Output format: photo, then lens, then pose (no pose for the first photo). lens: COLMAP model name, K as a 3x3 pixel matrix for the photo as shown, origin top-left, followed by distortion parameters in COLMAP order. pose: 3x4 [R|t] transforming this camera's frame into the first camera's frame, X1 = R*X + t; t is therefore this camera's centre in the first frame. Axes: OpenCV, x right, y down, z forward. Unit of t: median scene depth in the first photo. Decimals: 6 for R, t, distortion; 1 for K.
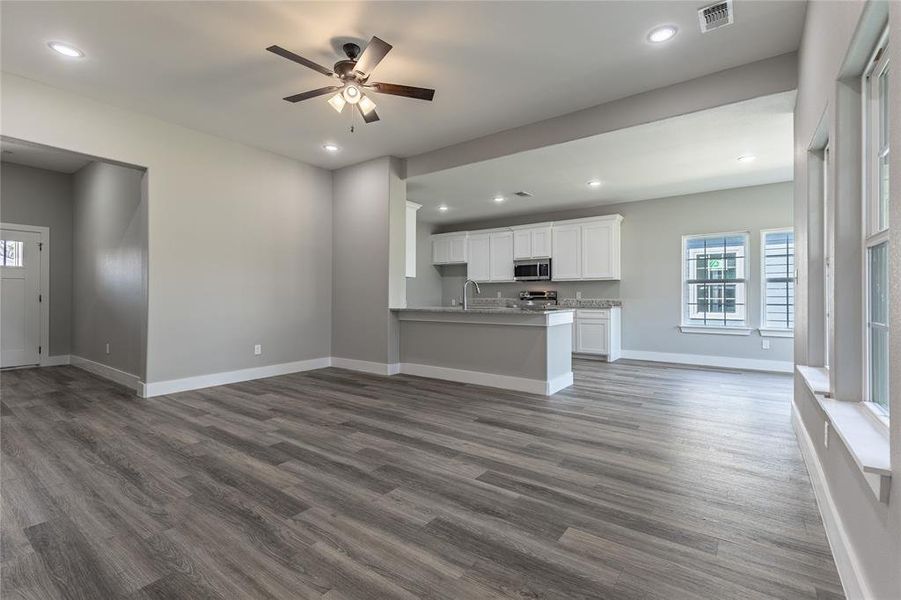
lens RADIAL K [[404.6, 0, 457.3], [0, 404.6, 300.3], [0, 0, 1]] dist [0.002660, -0.000129]
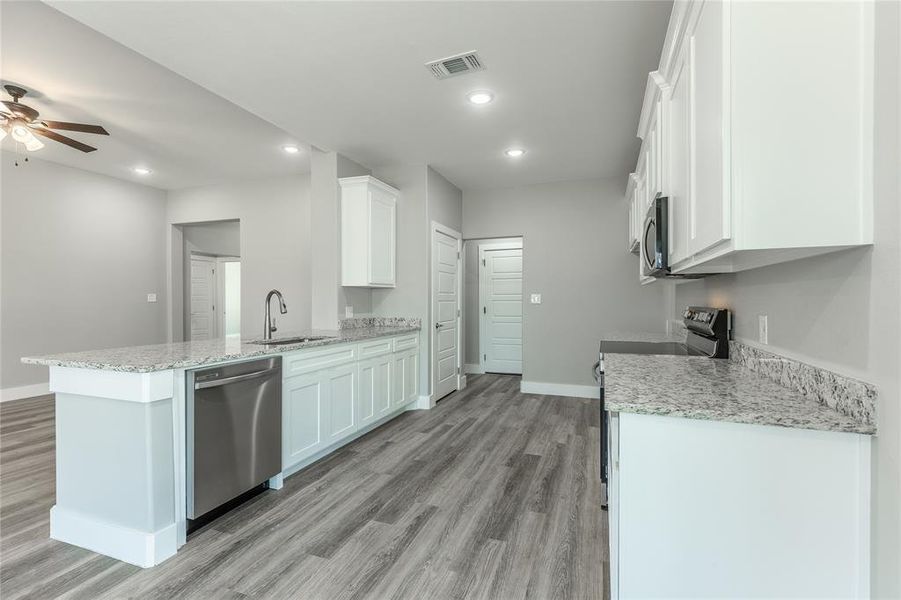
lens RADIAL K [[404.6, 0, 457.3], [0, 404.6, 300.3], [0, 0, 1]] dist [0.002660, -0.000129]
pose [[0.275430, 0.003536, -0.961315, 1.043419], [-0.011094, 0.999938, 0.000499, -0.060170], [0.961257, 0.010527, 0.275452, 1.698583]]
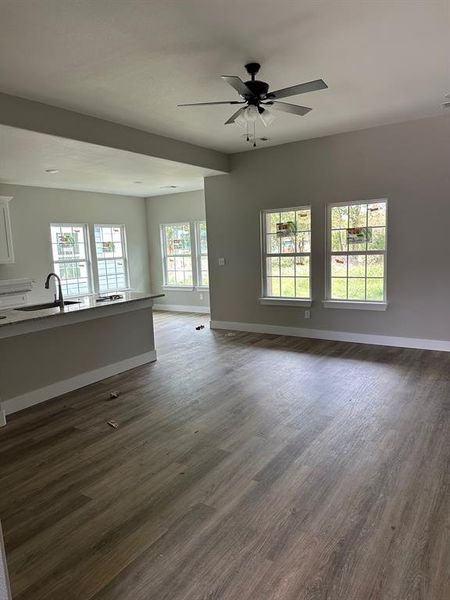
lens RADIAL K [[421.9, 0, 222.7], [0, 421.9, 300.6], [0, 0, 1]] dist [0.072033, -0.099936]
pose [[-0.036167, -0.134633, 0.990235, -1.367746], [0.052798, 0.989242, 0.136426, -0.150351], [-0.997950, 0.057216, -0.028670, 1.052643]]
